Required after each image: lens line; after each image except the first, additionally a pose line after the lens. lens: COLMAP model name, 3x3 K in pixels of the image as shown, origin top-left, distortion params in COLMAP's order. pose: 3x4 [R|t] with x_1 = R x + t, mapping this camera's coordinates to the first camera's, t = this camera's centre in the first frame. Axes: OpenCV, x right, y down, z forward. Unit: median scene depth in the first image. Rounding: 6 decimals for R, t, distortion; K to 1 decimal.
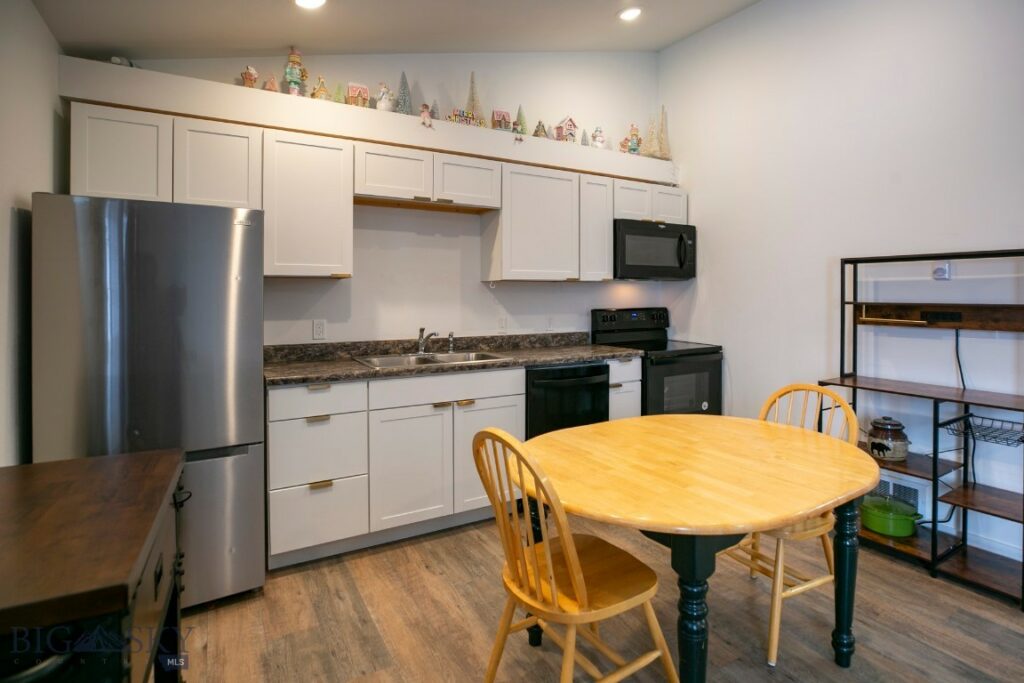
lens RADIAL K [[528.8, 0, 532.4], [0, 528.8, 295.3], [0, 0, 1]] dist [-0.045629, 0.013701]
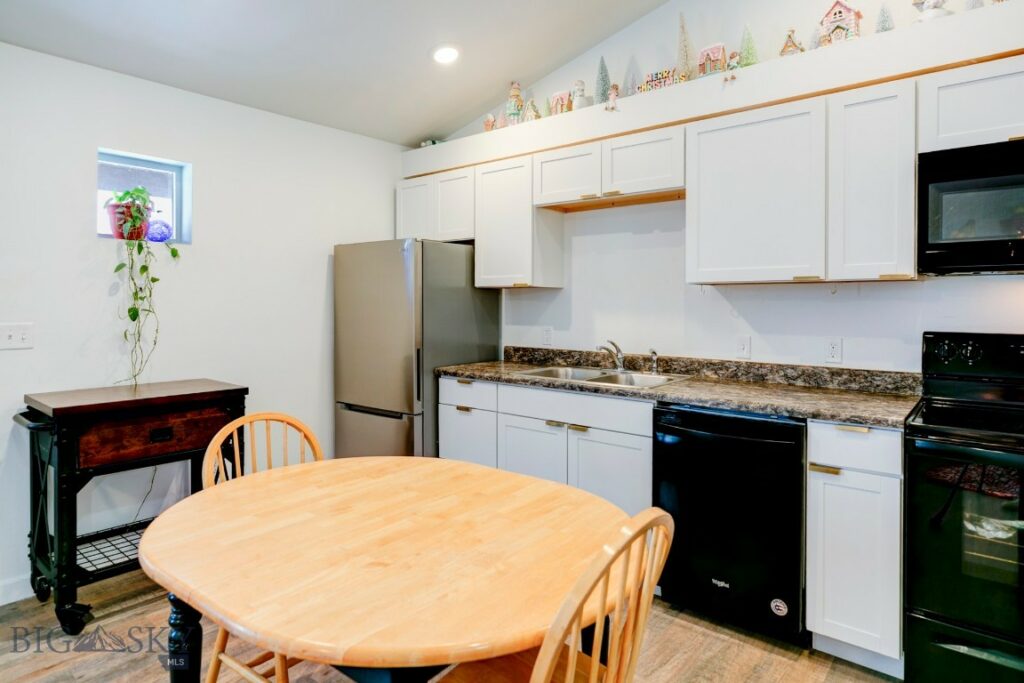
lens RADIAL K [[584.7, 0, 512.1], [0, 584.7, 314.9], [0, 0, 1]] dist [0.000659, 0.000193]
pose [[0.327261, 0.022029, -0.944677, 0.656532], [-0.002563, 0.999745, 0.022425, -0.003416], [0.944930, -0.004918, 0.327234, 0.515187]]
